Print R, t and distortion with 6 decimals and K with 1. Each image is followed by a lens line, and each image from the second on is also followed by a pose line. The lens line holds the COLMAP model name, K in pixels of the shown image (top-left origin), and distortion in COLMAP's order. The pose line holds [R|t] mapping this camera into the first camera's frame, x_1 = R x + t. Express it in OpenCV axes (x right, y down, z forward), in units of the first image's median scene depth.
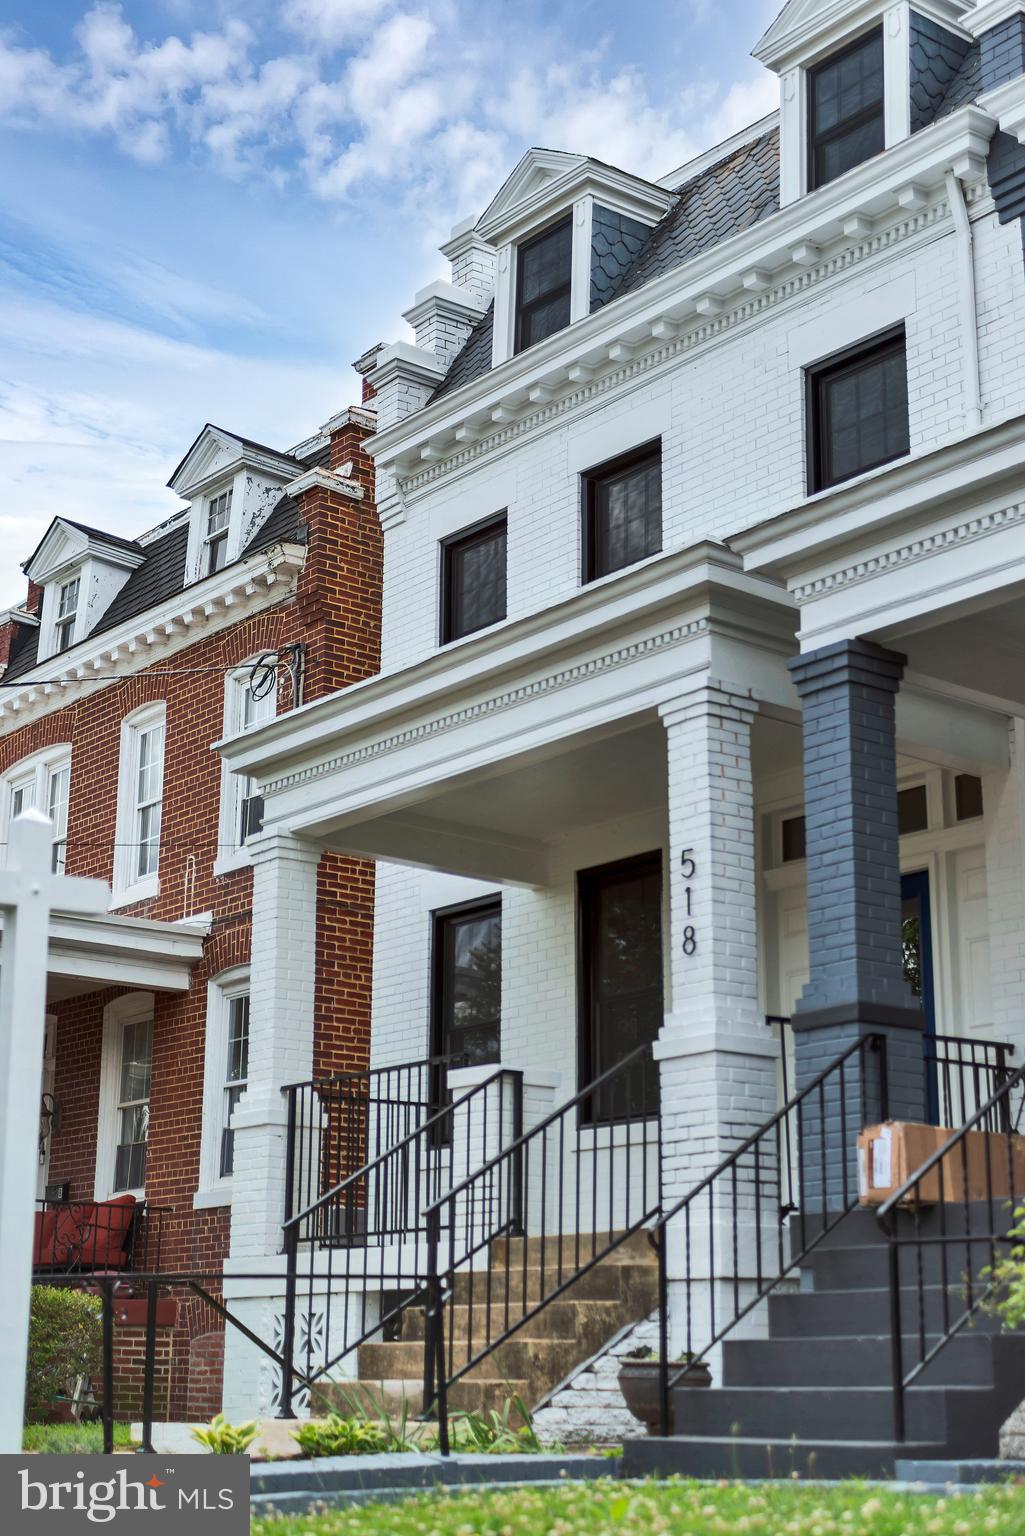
lens RADIAL K [[2304.0, 0, 512.5], [0, 2304.0, 768.0], [0, 0, 1]] dist [-0.230328, -0.007359]
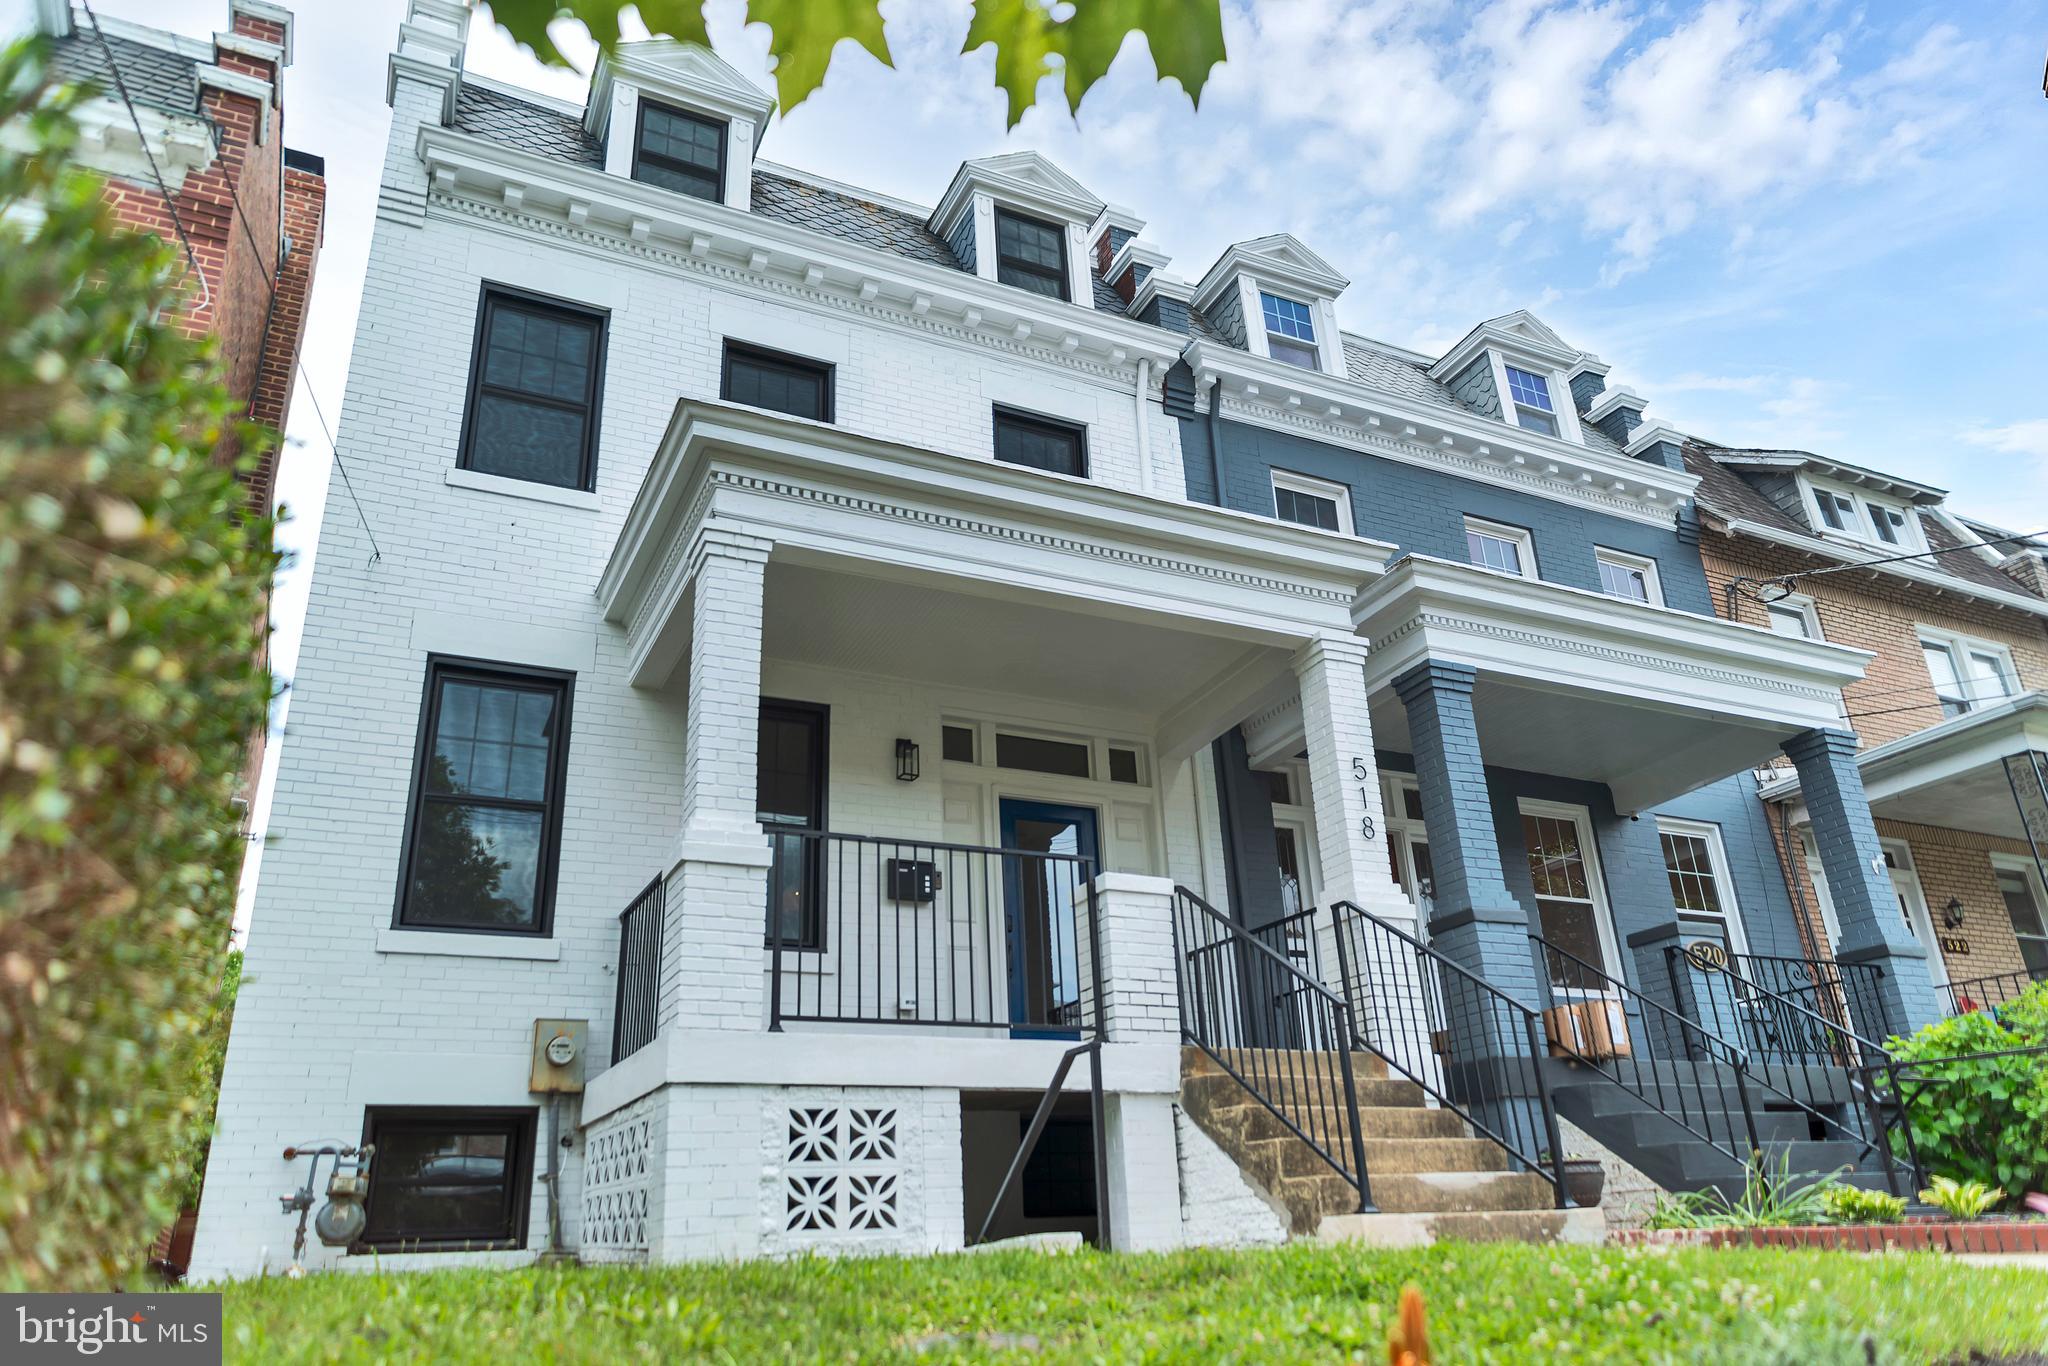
lens RADIAL K [[1393.6, 0, 1027.1], [0, 1393.6, 682.9], [0, 0, 1]] dist [0.007398, -0.002558]
pose [[0.209323, 0.363065, 0.907947, -0.530566], [-0.221045, 0.922051, -0.317743, 0.219923], [-0.952535, -0.134186, 0.273260, 0.744890]]
